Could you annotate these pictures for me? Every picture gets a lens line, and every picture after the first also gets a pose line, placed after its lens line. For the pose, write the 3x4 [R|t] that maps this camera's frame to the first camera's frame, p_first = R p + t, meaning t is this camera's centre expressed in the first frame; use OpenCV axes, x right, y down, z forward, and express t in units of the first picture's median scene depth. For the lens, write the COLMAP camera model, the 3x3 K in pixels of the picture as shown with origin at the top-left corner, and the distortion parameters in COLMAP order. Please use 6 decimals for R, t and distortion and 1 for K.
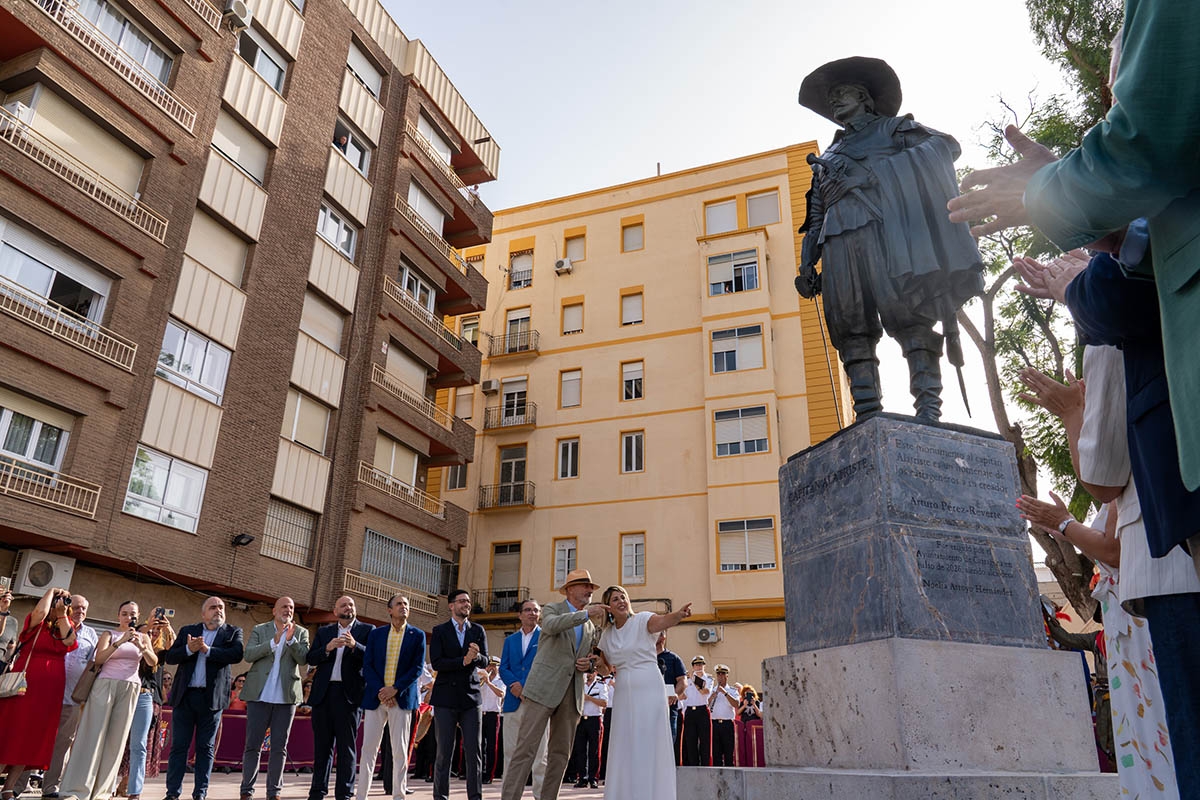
lens RADIAL K [[858.1, 0, 606.8], [0, 858.1, 406.9], [0, 0, 1]] dist [-0.022564, 0.002834]
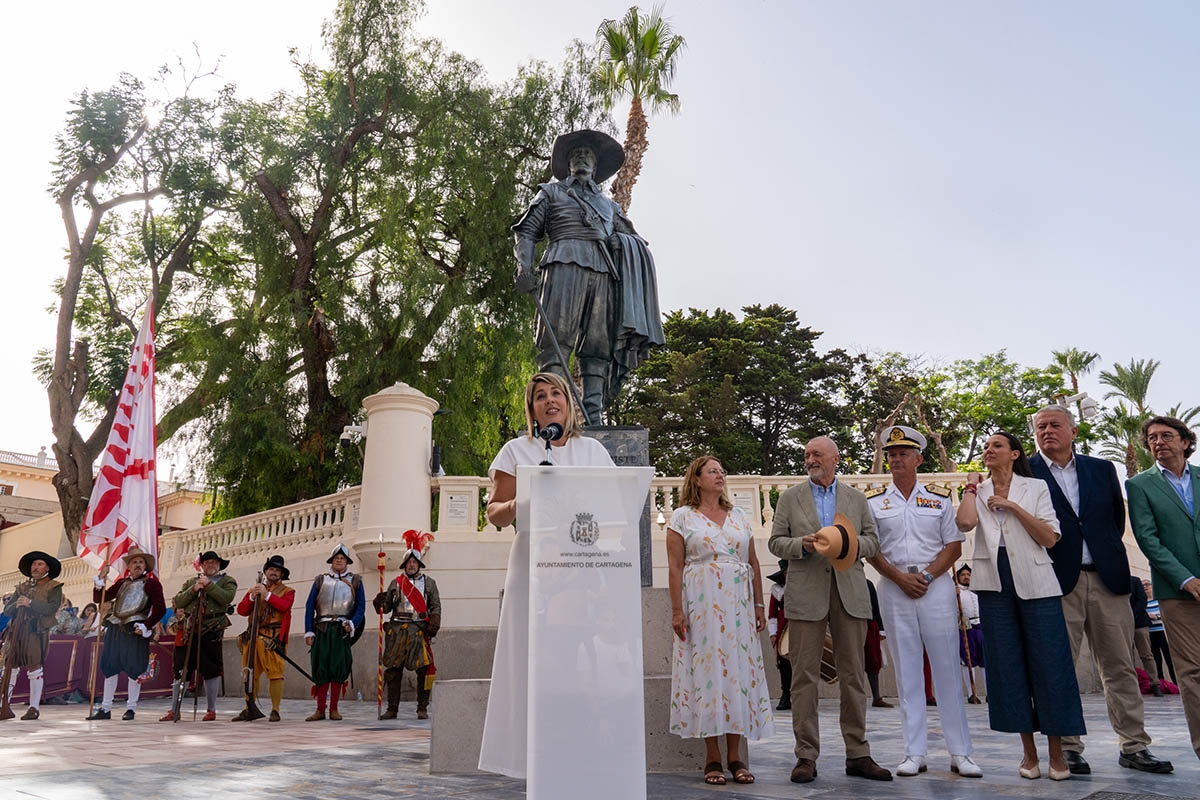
lens RADIAL K [[815.6, 0, 601.6], [0, 815.6, 404.5], [0, 0, 1]] dist [-0.021775, 0.004203]
pose [[0.310910, 0.277424, 0.909050, -0.162896], [-0.341589, 0.925161, -0.165512, 0.038061], [-0.886934, -0.259062, 0.382406, 0.098654]]
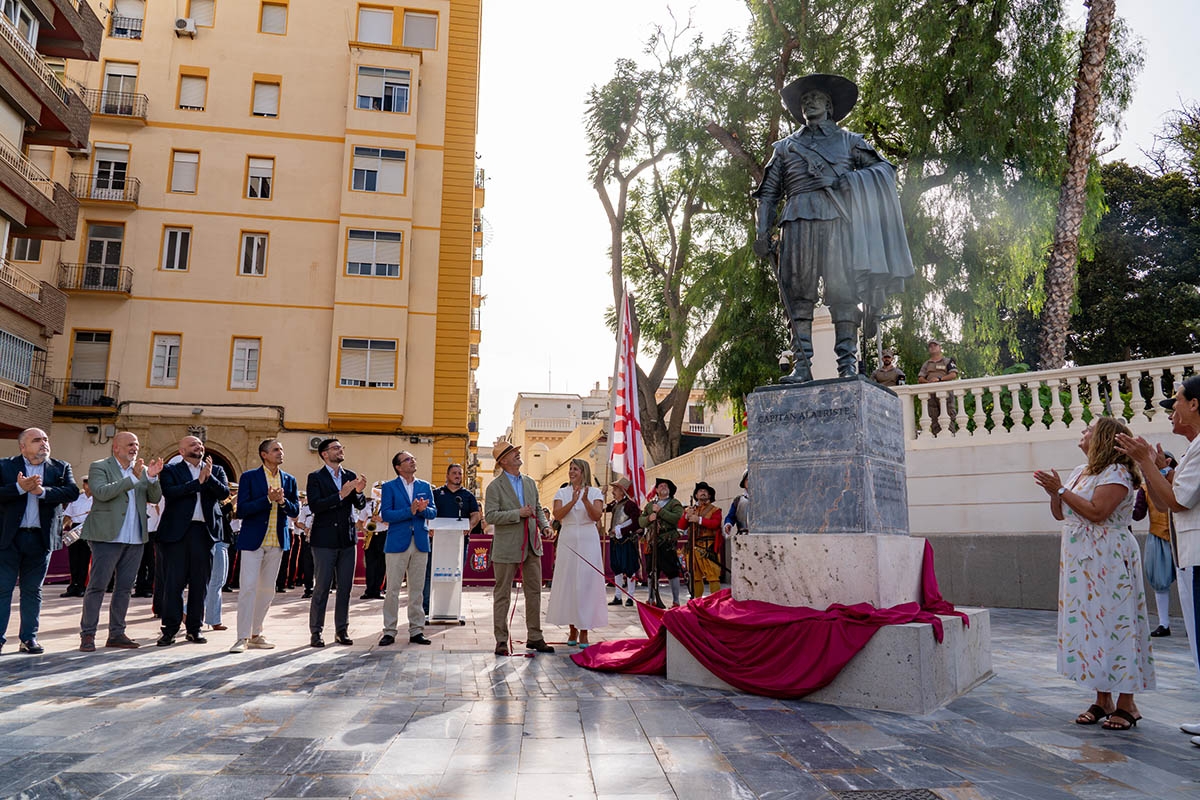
lens RADIAL K [[814.5, 0, 601.1], [0, 814.5, 407.9], [0, 0, 1]] dist [-0.028553, 0.008648]
pose [[0.858837, 0.077311, 0.506381, -0.128662], [-0.188713, 0.966770, 0.172461, -0.016666], [-0.476221, -0.243677, 0.844888, 0.008961]]
